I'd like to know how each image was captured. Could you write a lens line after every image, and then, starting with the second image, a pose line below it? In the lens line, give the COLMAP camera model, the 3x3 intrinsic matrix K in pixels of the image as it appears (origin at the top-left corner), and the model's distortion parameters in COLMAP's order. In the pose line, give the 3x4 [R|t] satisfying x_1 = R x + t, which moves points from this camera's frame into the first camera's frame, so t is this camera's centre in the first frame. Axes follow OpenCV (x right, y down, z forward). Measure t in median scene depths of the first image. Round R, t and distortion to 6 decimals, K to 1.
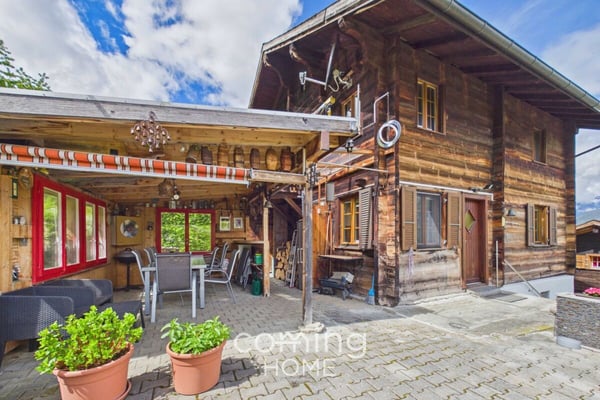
lens RADIAL K [[242.9, 0, 297.1], [0, 242.9, 255.2], [0, 0, 1]] dist [-0.011072, -0.000430]
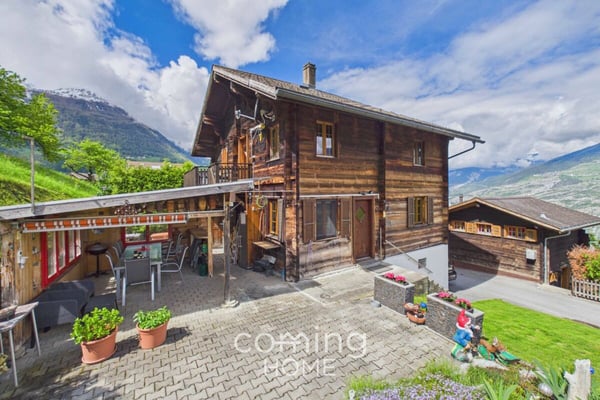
lens RADIAL K [[242.9, 0, 302.8], [0, 242.9, 205.6], [0, 0, 1]] dist [-0.011072, -0.000430]
pose [[0.989740, -0.008360, 0.142636, 0.197038], [0.010137, 0.999880, -0.011738, -0.208779], [-0.142521, 0.013063, 0.989706, -0.426833]]
